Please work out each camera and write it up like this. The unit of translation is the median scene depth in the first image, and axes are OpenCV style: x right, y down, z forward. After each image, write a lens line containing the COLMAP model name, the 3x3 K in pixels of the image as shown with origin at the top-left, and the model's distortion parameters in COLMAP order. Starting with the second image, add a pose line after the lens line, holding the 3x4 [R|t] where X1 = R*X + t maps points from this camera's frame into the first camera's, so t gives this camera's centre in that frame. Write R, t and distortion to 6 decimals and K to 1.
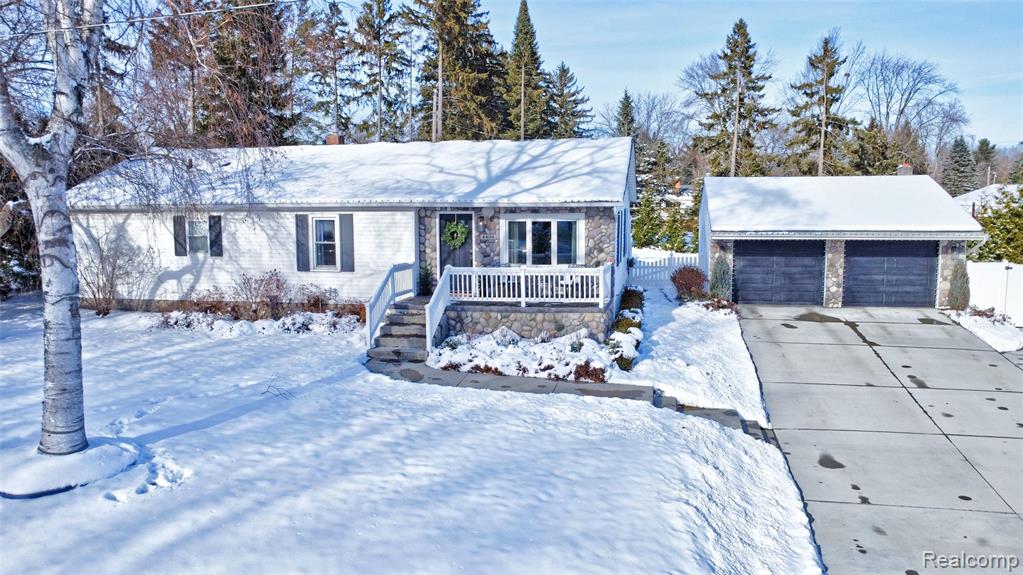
lens RADIAL K [[753.2, 0, 511.5], [0, 753.2, 287.5], [0, 0, 1]] dist [-0.030484, -0.004445]
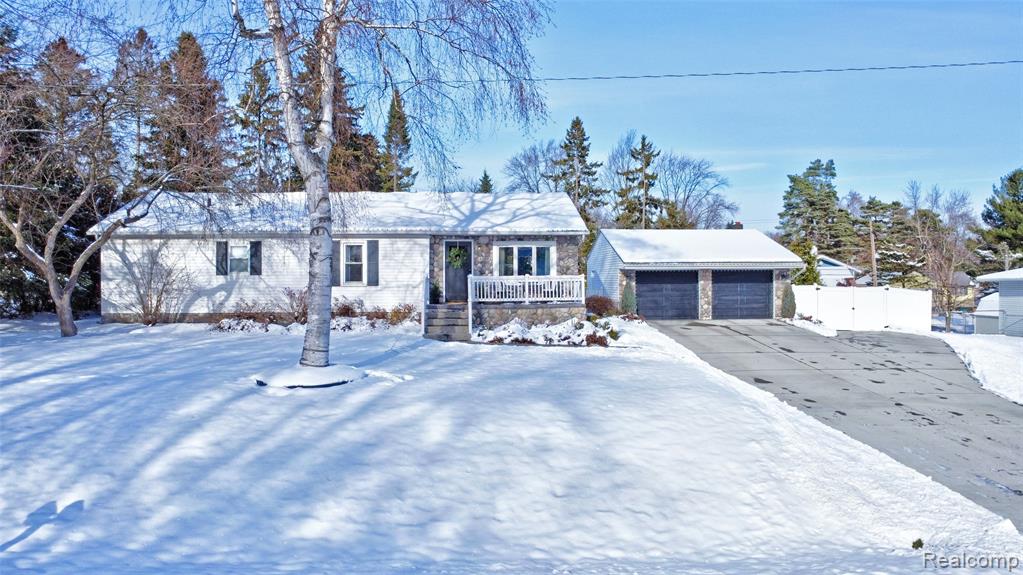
lens RADIAL K [[743.1, 0, 504.6], [0, 743.1, 284.0], [0, 0, 1]] dist [-0.022164, -0.001134]
pose [[0.964662, 0.002795, 0.263474, -0.321515], [0.028636, 0.992909, -0.115376, 0.121335], [-0.261928, 0.118844, 0.957742, -0.239887]]
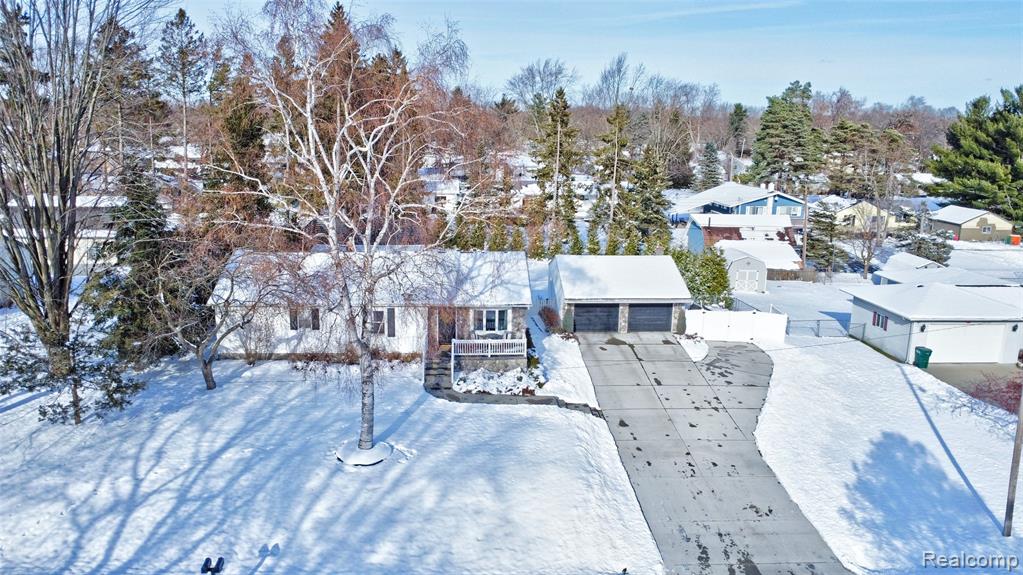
lens RADIAL K [[743.1, 0, 504.6], [0, 743.1, 284.0], [0, 0, 1]] dist [-0.022164, -0.001134]
pose [[0.967476, -0.032284, 0.250894, -0.398592], [0.007595, 0.995083, 0.098756, -0.333430], [-0.252848, -0.093638, 0.962964, -0.880788]]
